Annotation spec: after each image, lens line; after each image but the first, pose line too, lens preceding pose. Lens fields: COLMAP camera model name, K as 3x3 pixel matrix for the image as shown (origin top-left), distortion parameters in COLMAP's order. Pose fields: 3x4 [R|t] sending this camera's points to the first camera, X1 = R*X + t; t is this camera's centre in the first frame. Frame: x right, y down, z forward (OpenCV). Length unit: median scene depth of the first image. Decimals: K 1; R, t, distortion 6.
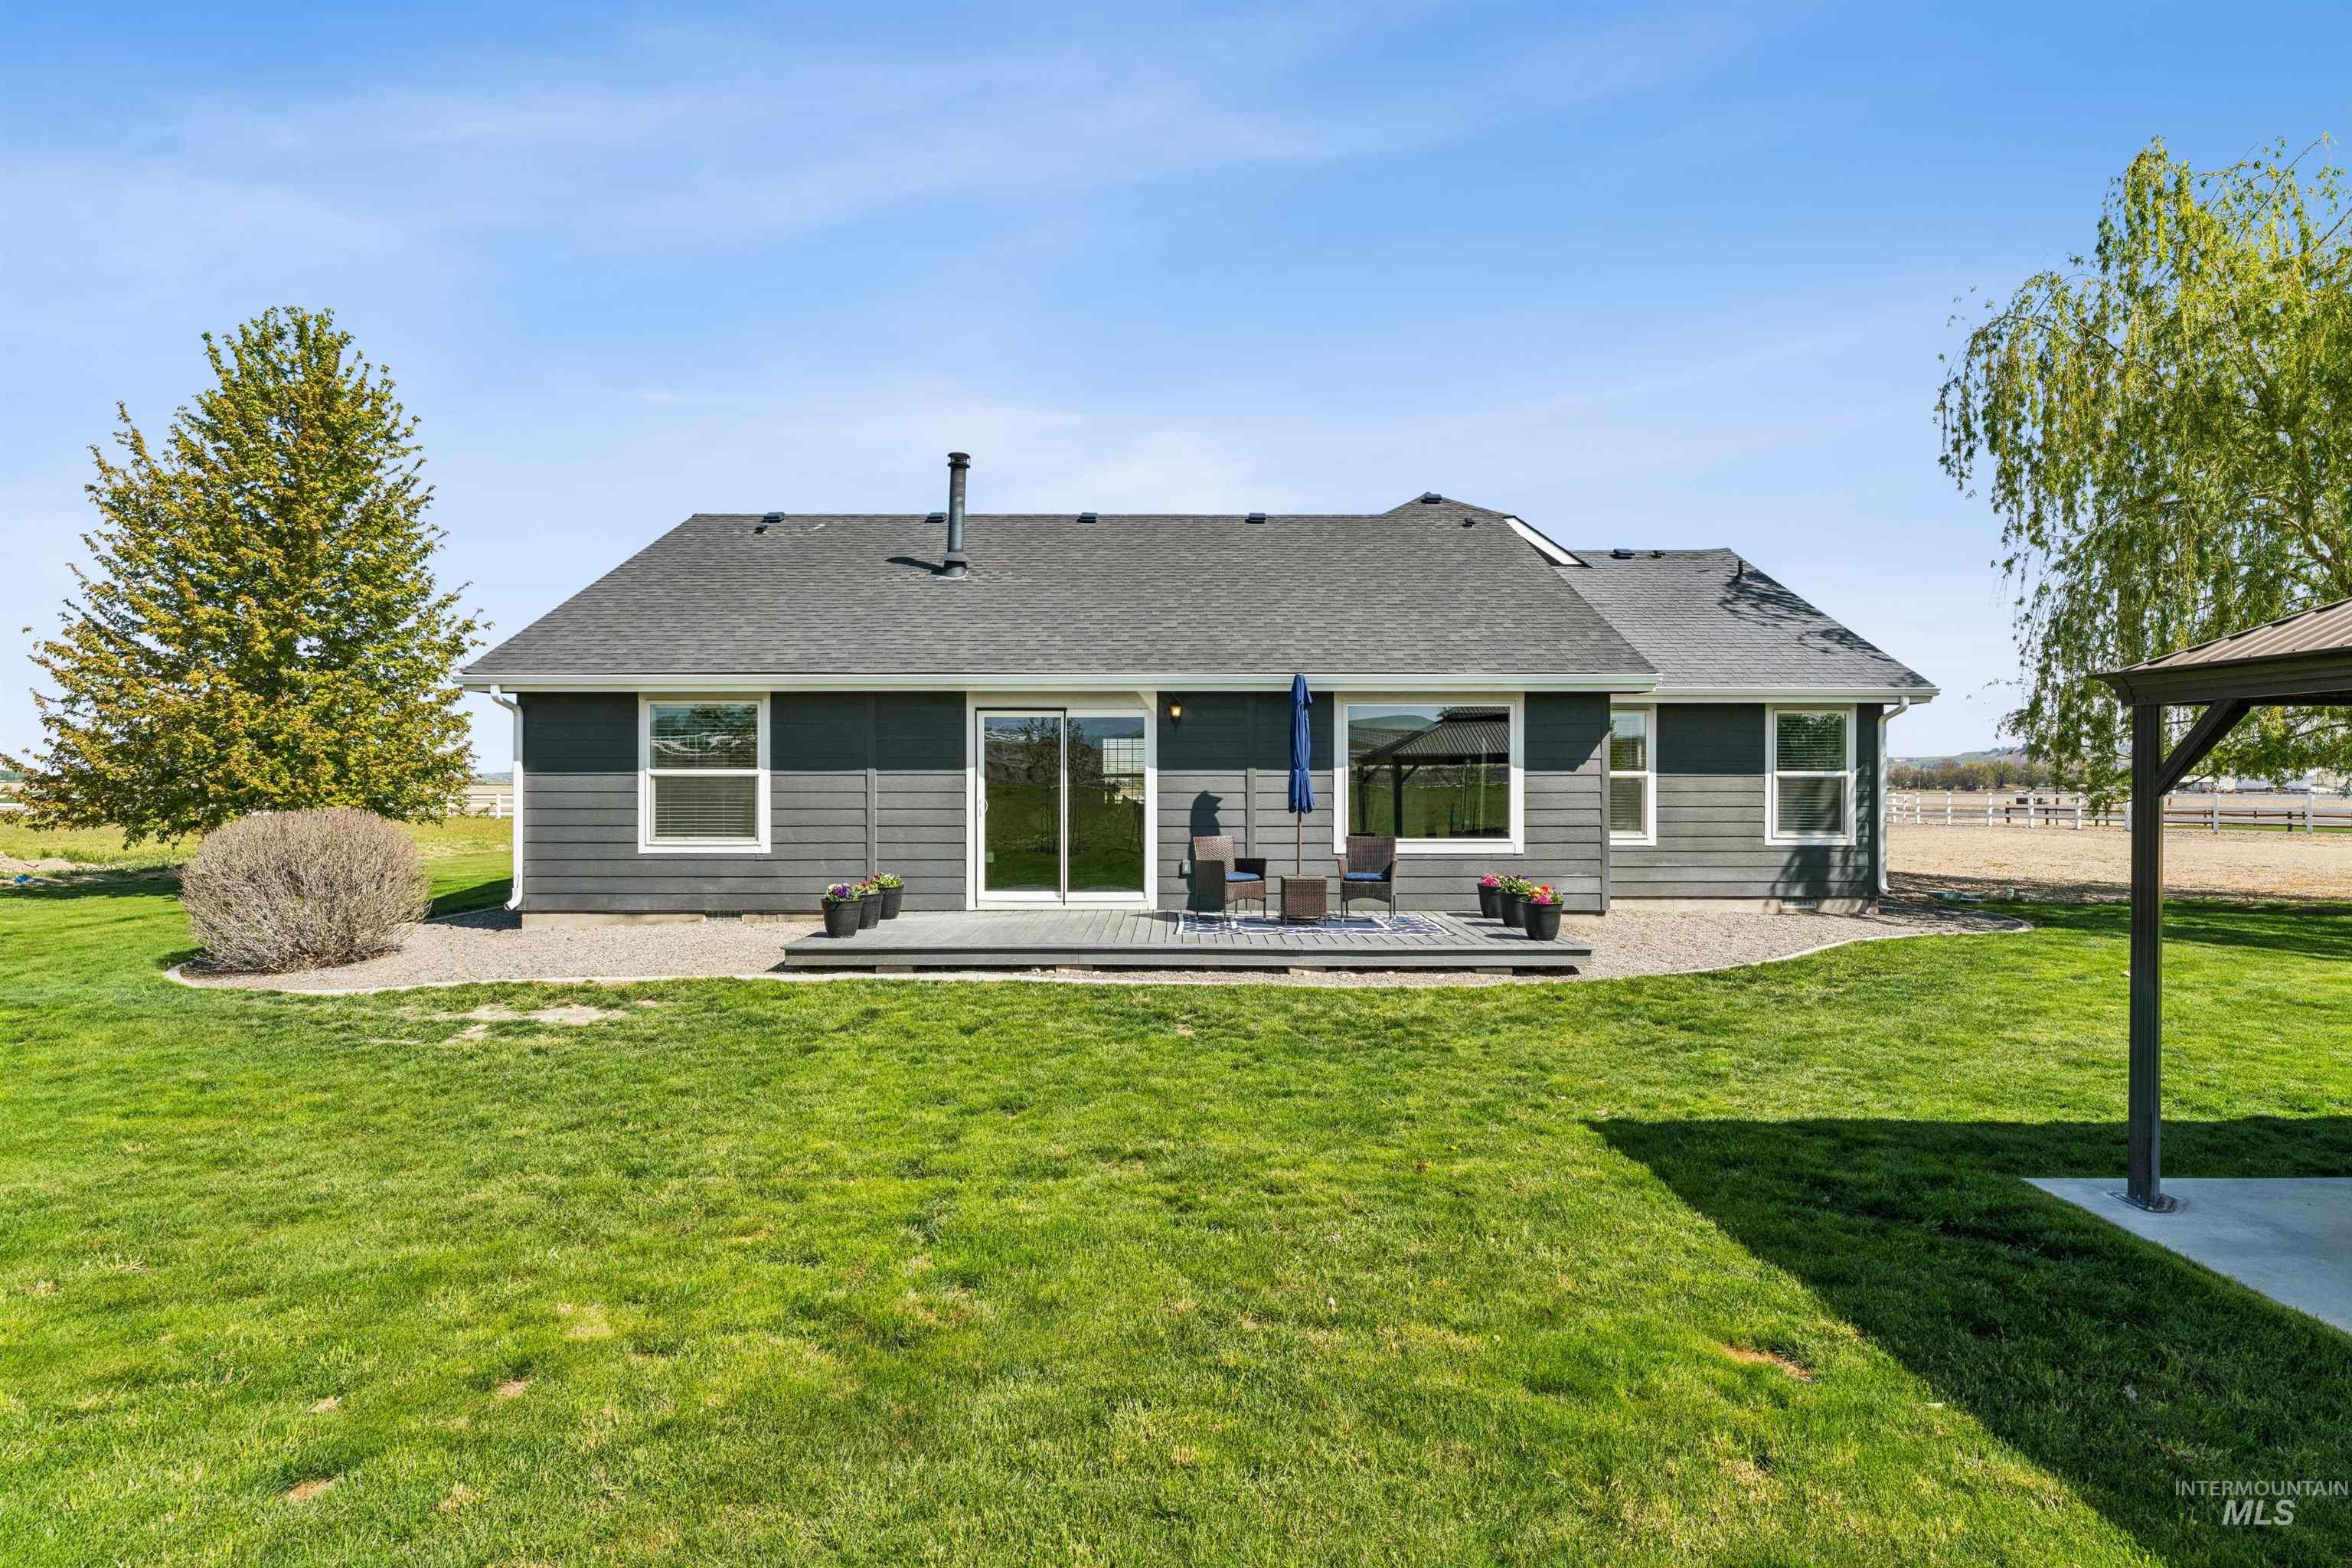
lens RADIAL K [[1183.7, 0, 1176.0], [0, 1183.7, 784.0], [0, 0, 1]] dist [0.001138, 0.000053]
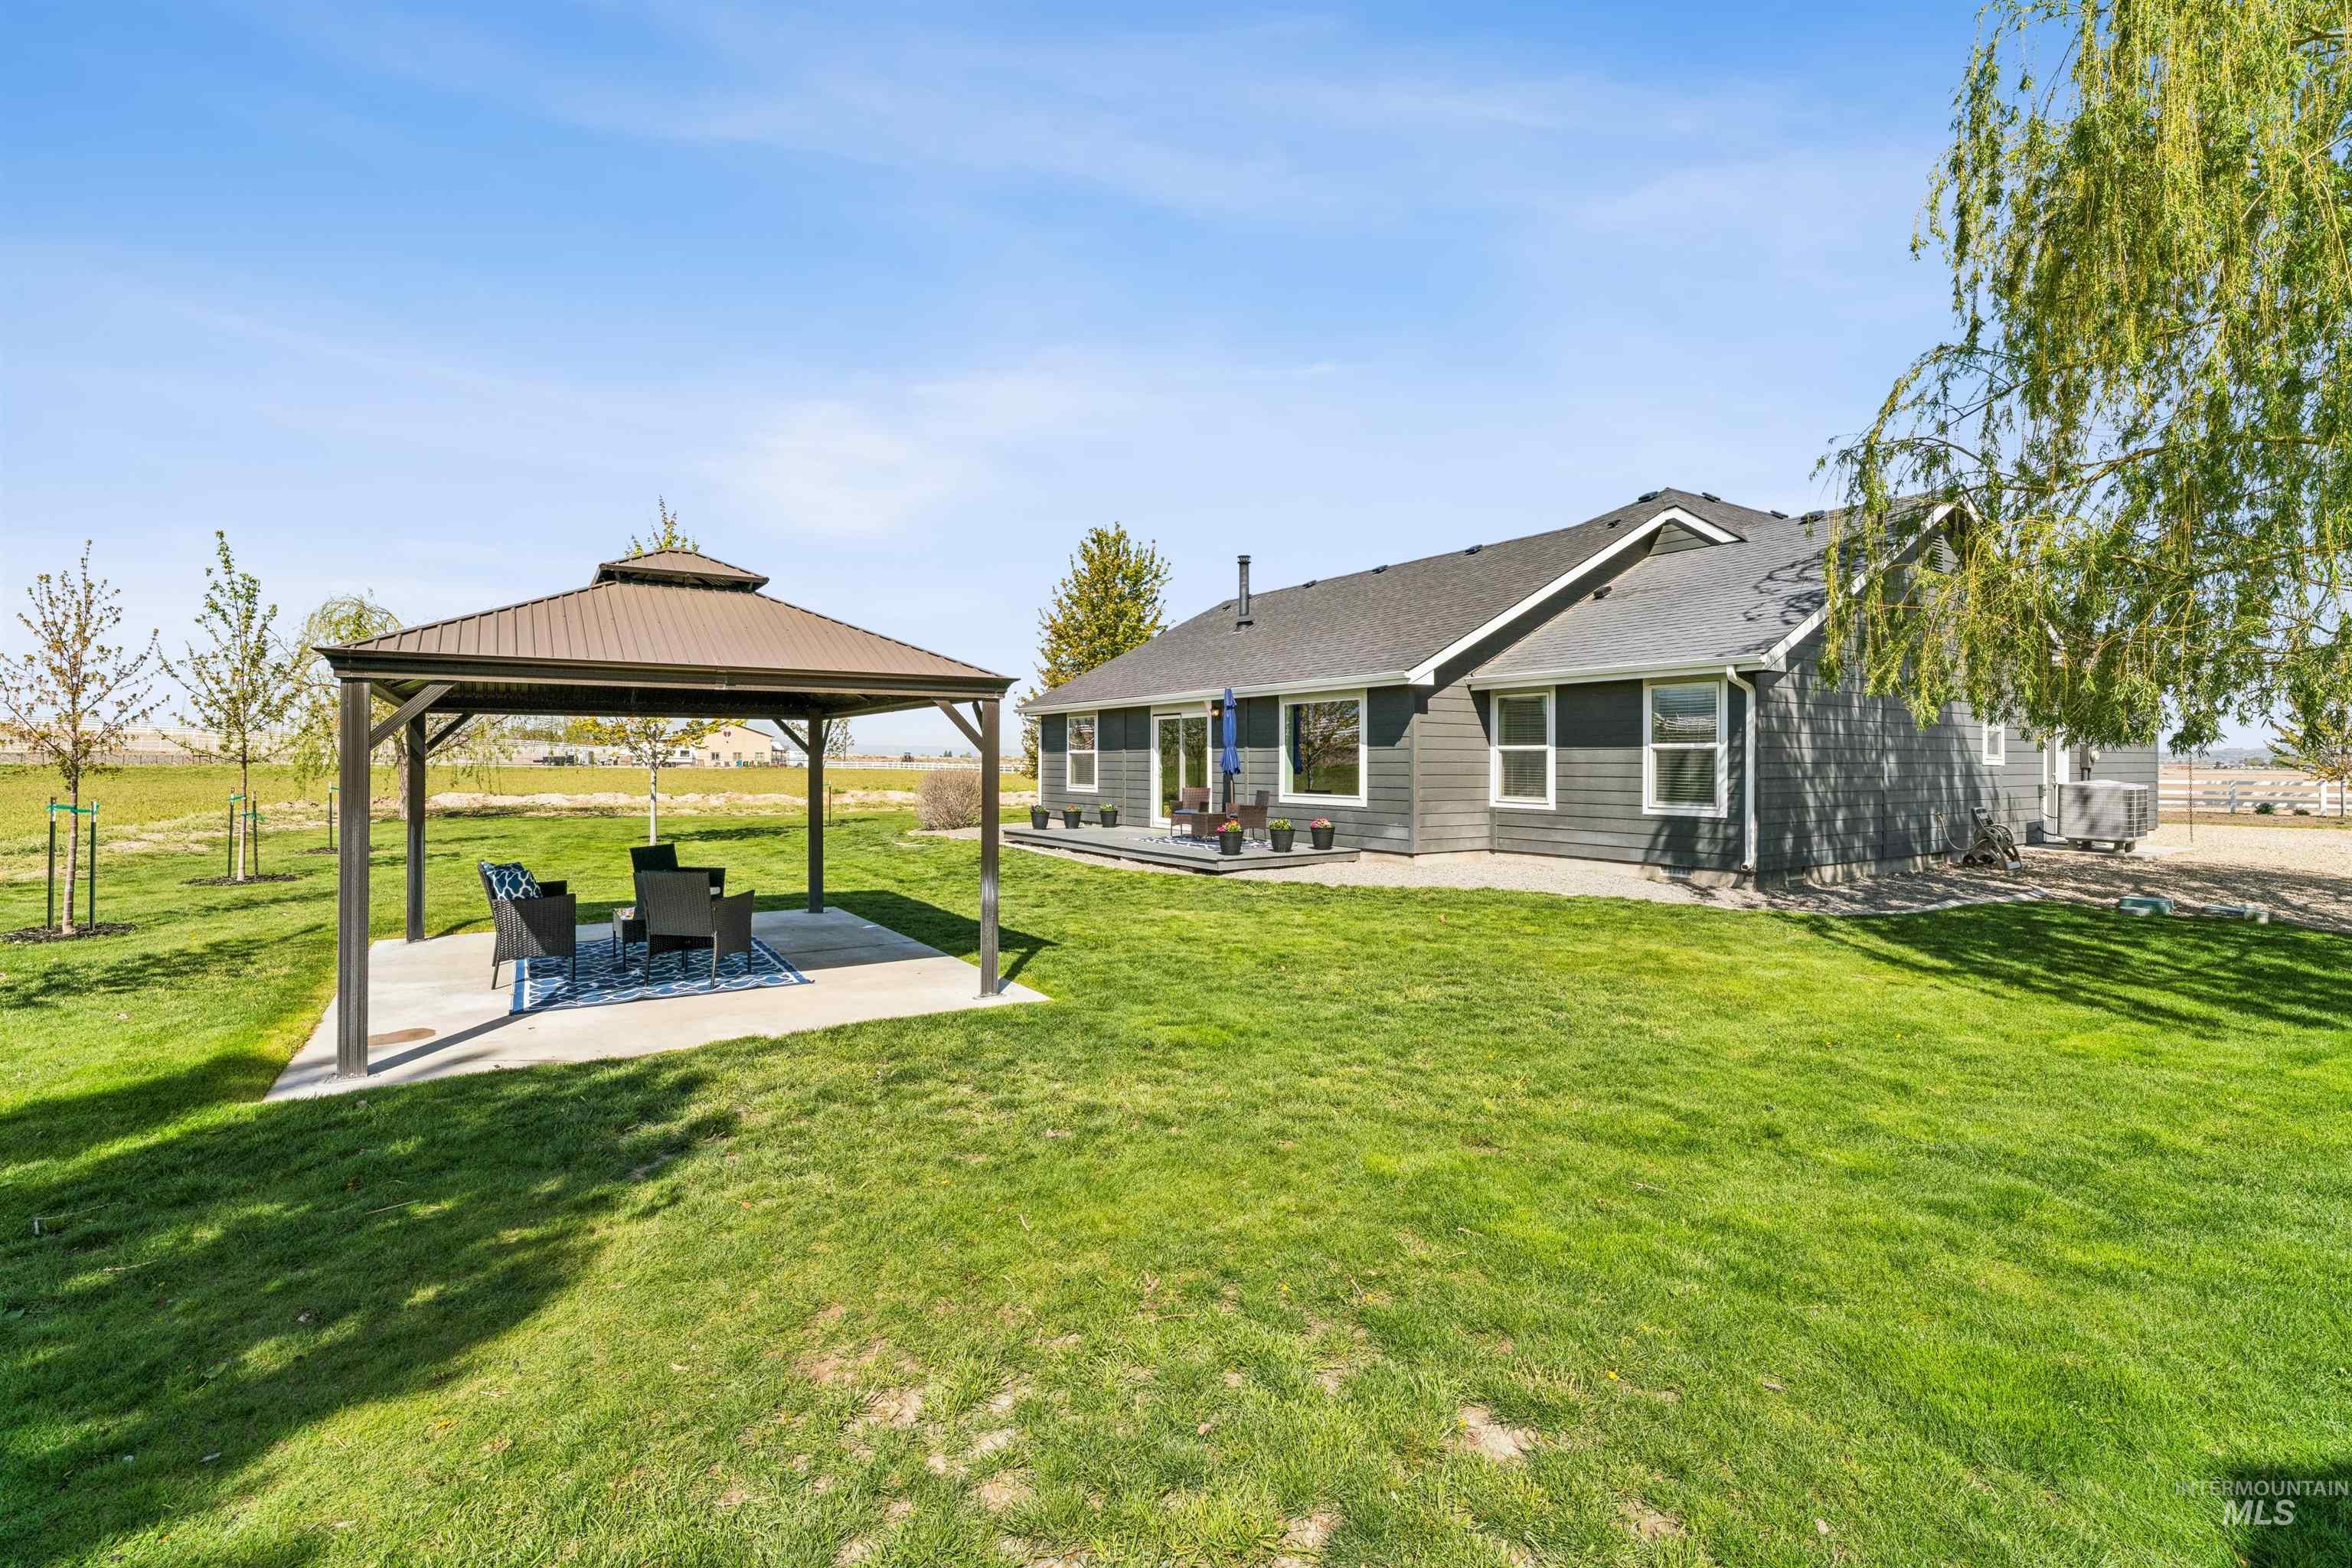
lens RADIAL K [[1066.1, 0, 1176.0], [0, 1066.1, 784.0], [0, 0, 1]] dist [-0.000580, -0.000022]
pose [[0.532161, 0.020048, -0.846406, 1.083773], [0.000468, 0.999712, 0.023973, 0.002152], [0.846643, -0.013154, 0.531999, 0.142129]]
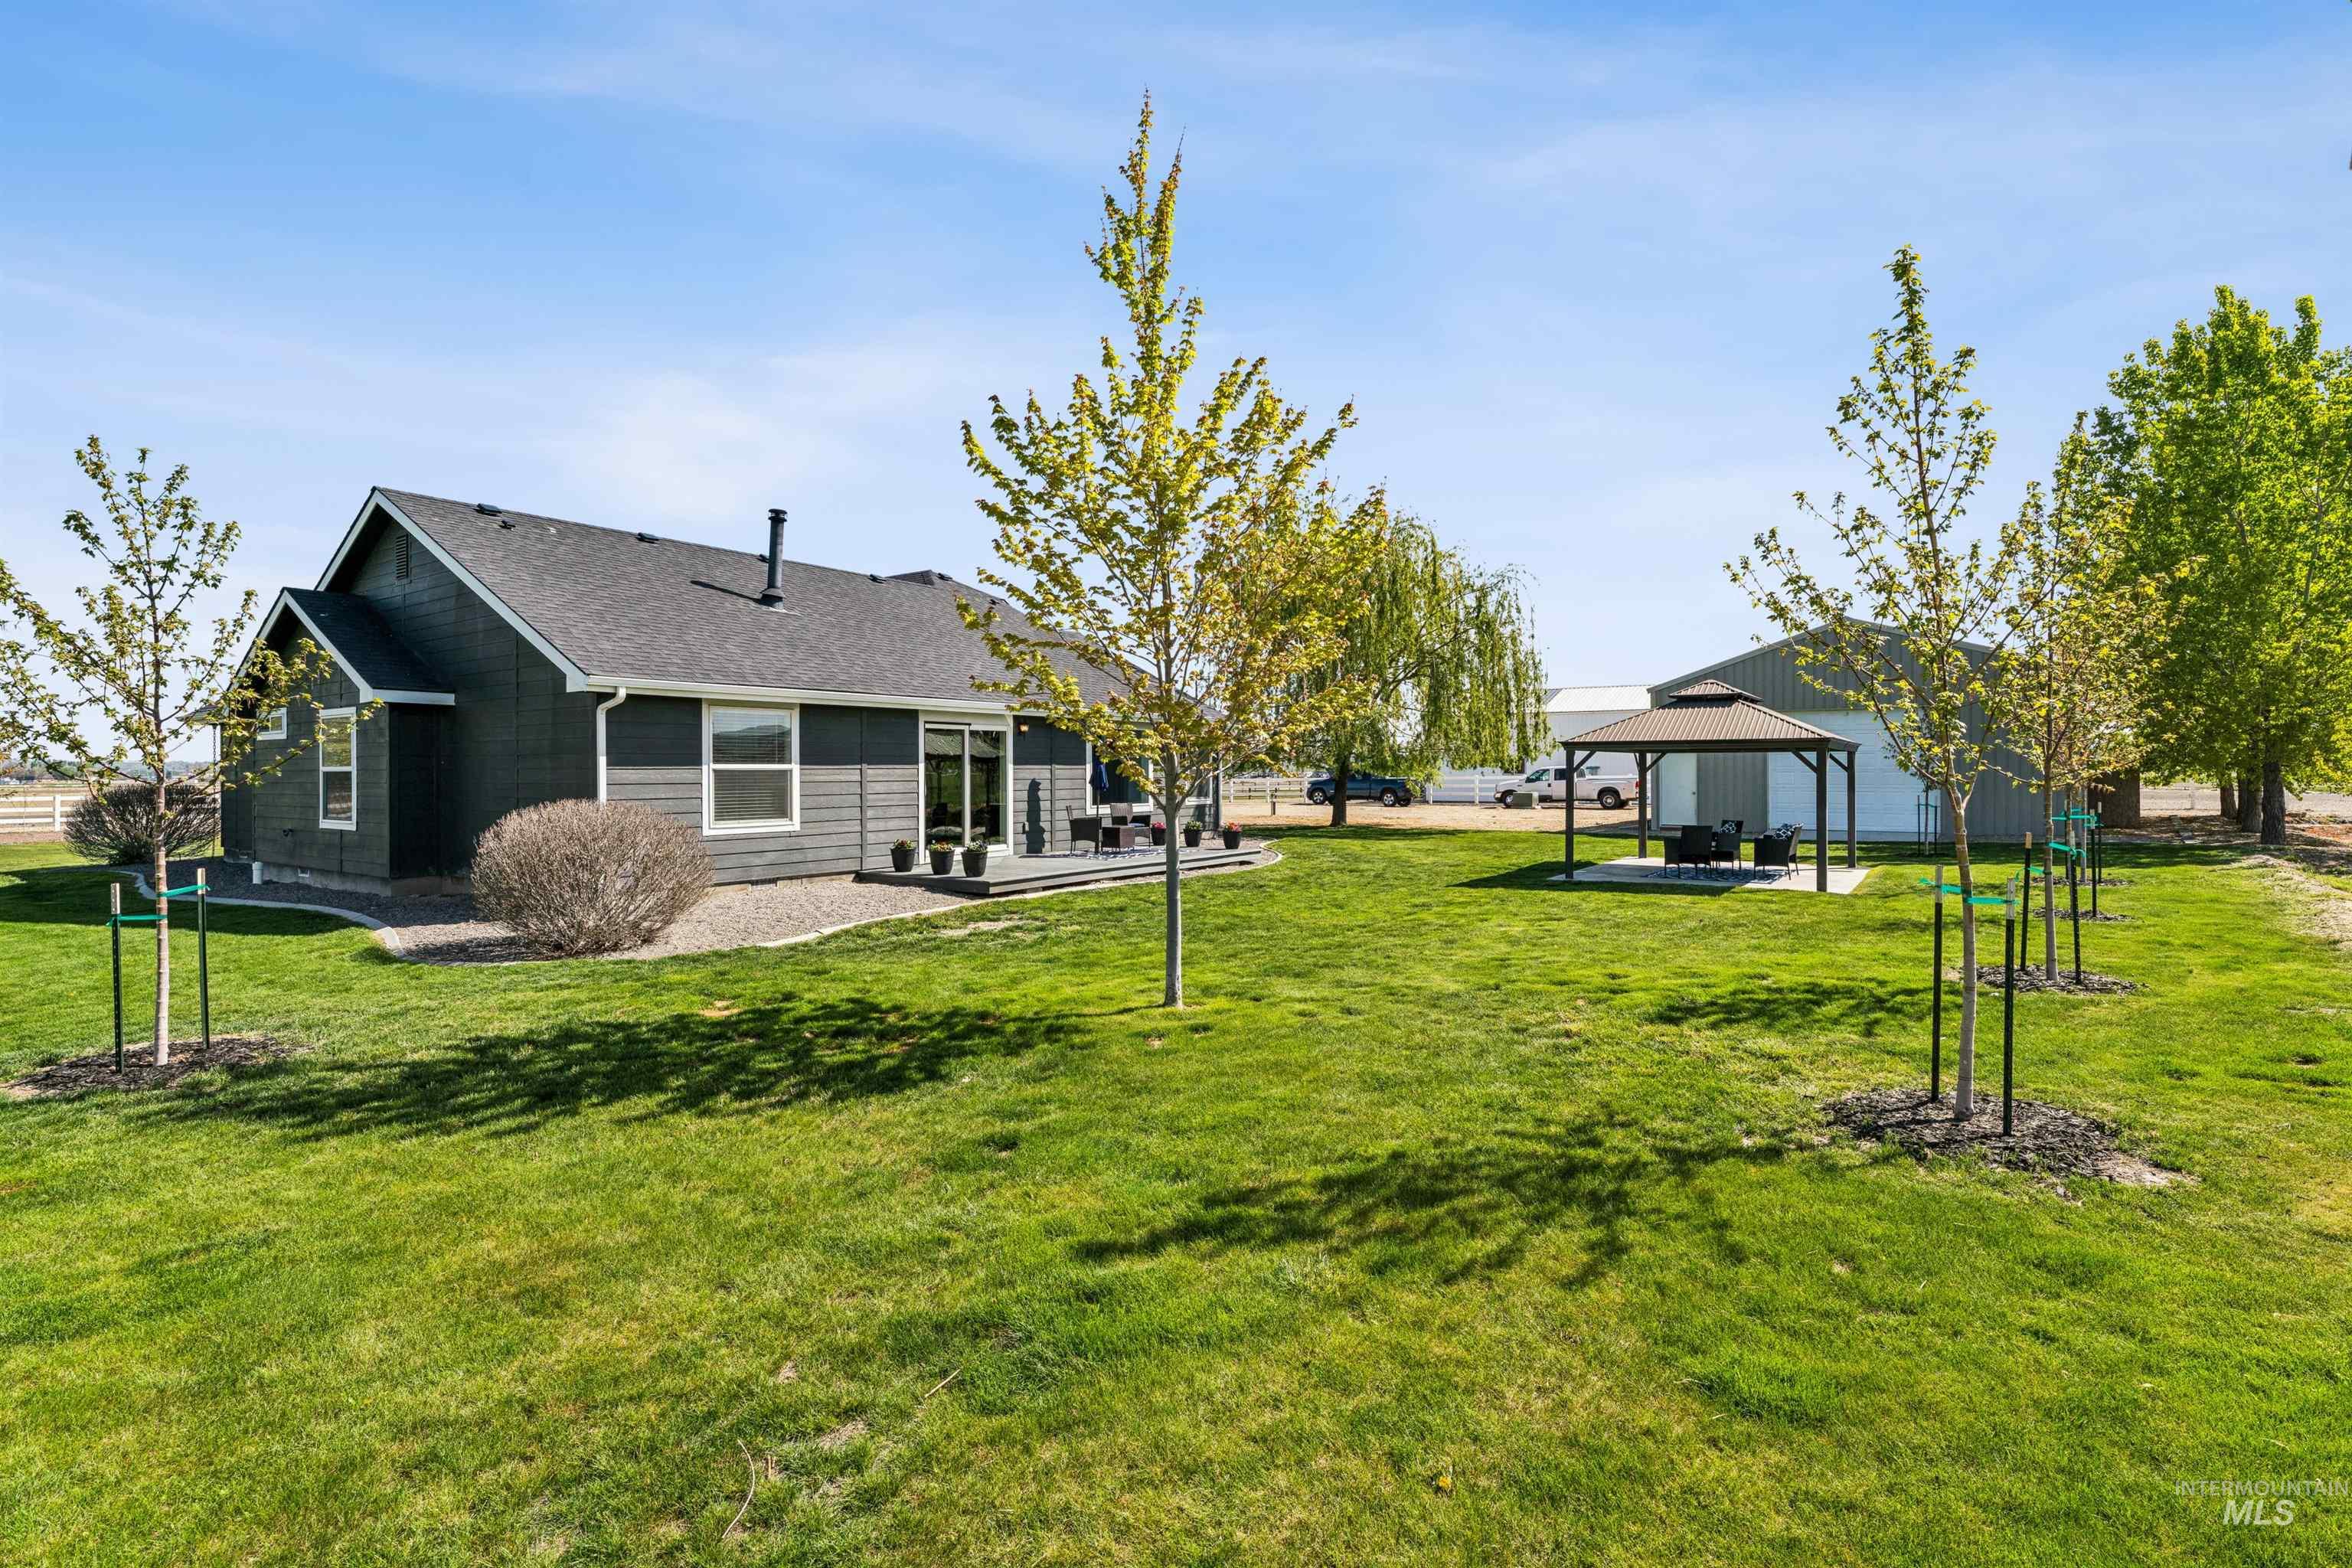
lens RADIAL K [[1058.8, 0, 1176.0], [0, 1058.8, 784.0], [0, 0, 1]] dist [0.002017, 0.000122]
pose [[0.589026, -0.012204, 0.808022, -0.890629], [0.005334, 0.999923, 0.011214, -0.001463], [-0.808097, -0.002296, 0.589045, 0.008416]]
